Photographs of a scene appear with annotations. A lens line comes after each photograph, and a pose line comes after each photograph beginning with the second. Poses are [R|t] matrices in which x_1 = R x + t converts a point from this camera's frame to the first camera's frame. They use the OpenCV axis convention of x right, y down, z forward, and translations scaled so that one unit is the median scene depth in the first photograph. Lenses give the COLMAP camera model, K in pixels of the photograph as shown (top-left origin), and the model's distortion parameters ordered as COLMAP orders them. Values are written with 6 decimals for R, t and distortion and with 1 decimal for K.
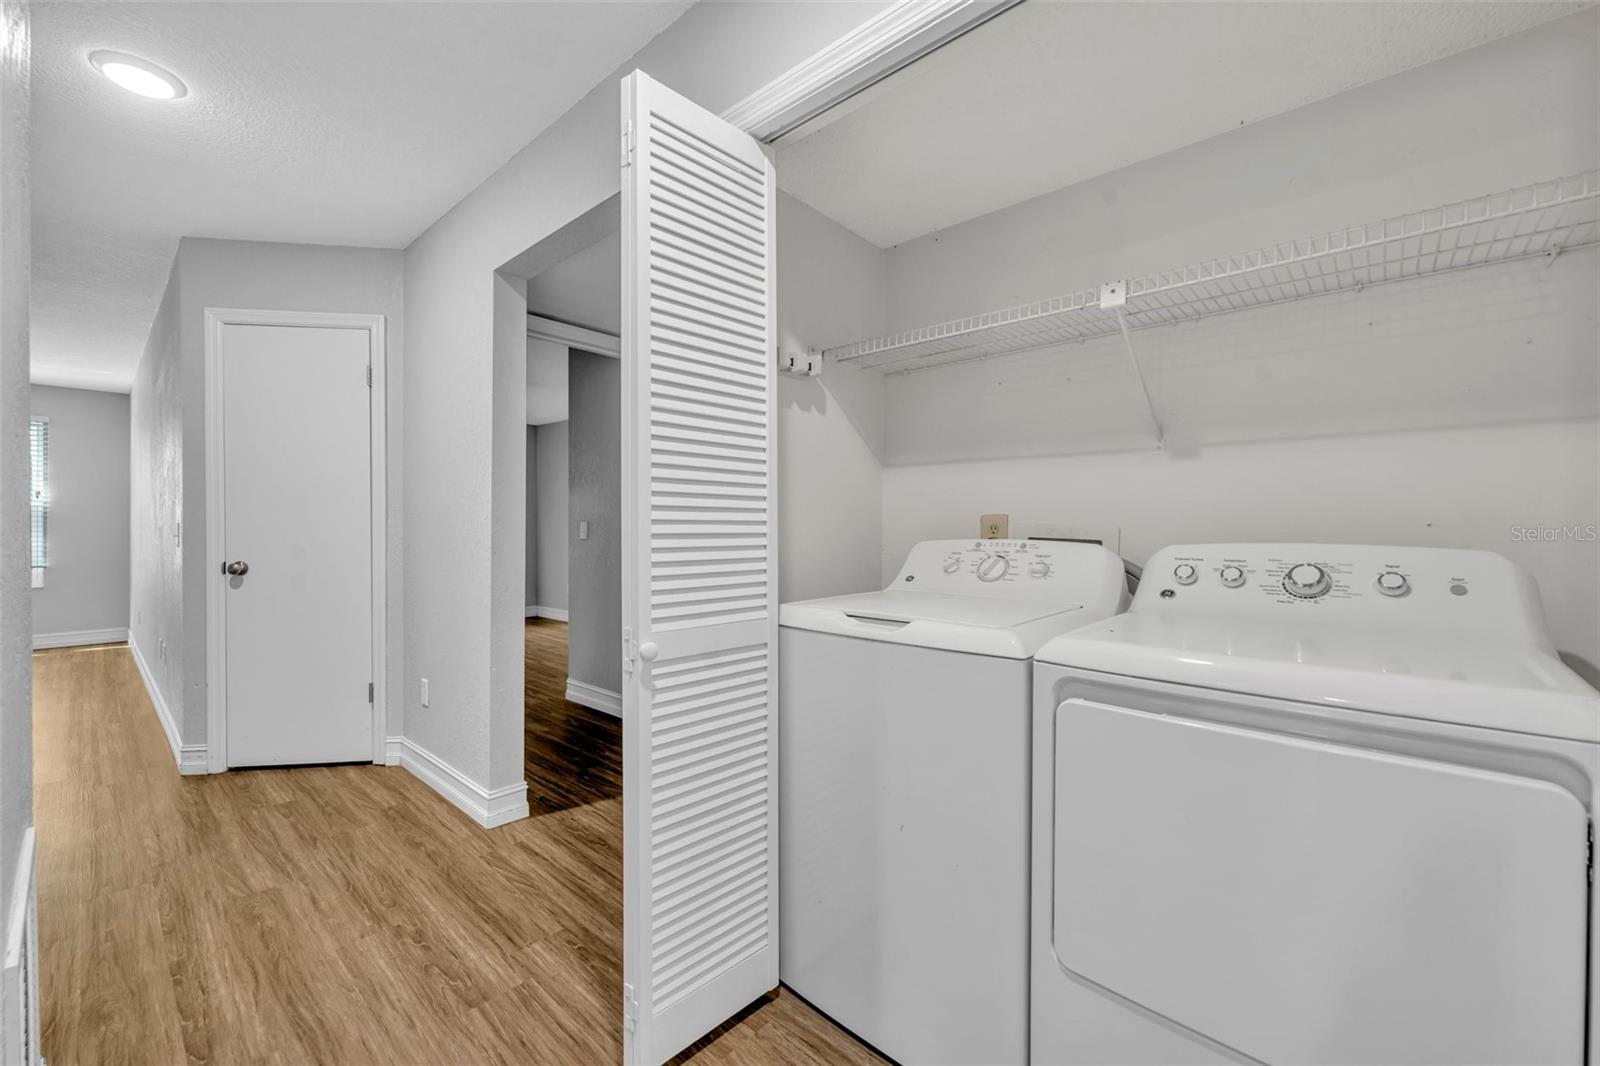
lens RADIAL K [[638.5, 0, 800.0], [0, 638.5, 533.0], [0, 0, 1]] dist [-0.000701, 0.000333]
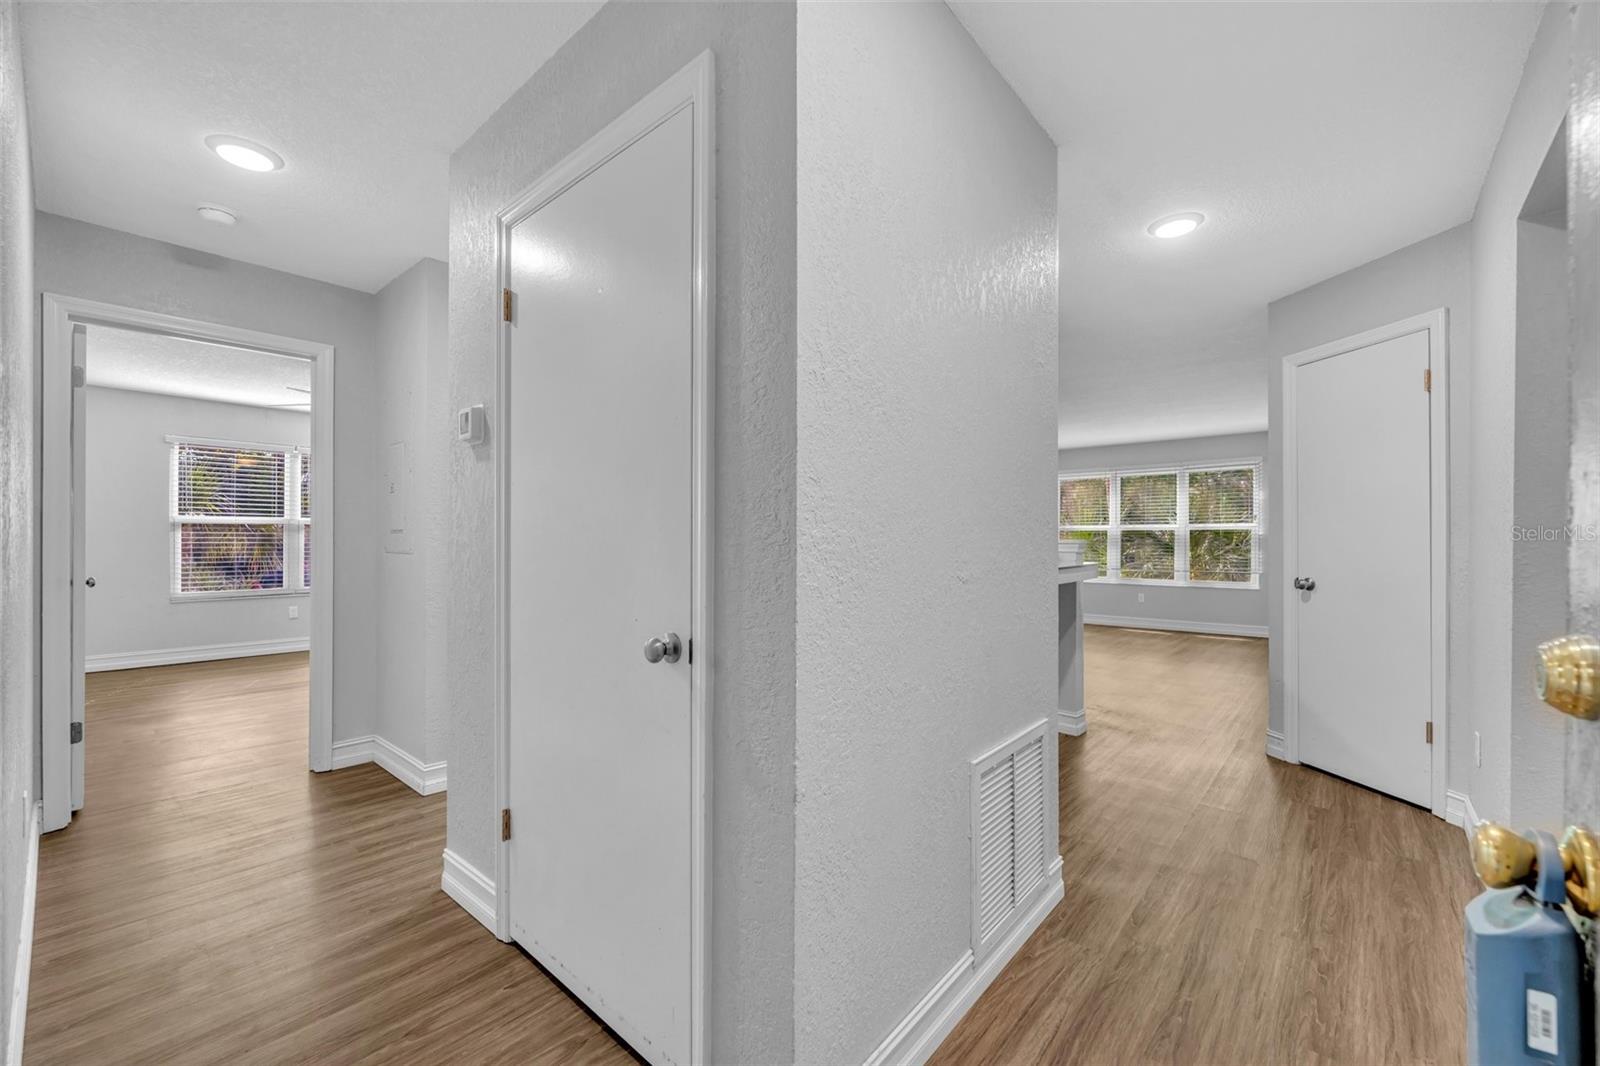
lens RADIAL K [[655.3, 0, 796.5], [0, 655.3, 538.1], [0, 0, 1]] dist [-0.001049, 0.000038]
pose [[0.013307, -0.005486, -0.999896, 0.352208], [-0.006687, 0.999962, -0.005575, -0.017792], [0.999889, 0.006761, 0.013270, 0.145223]]
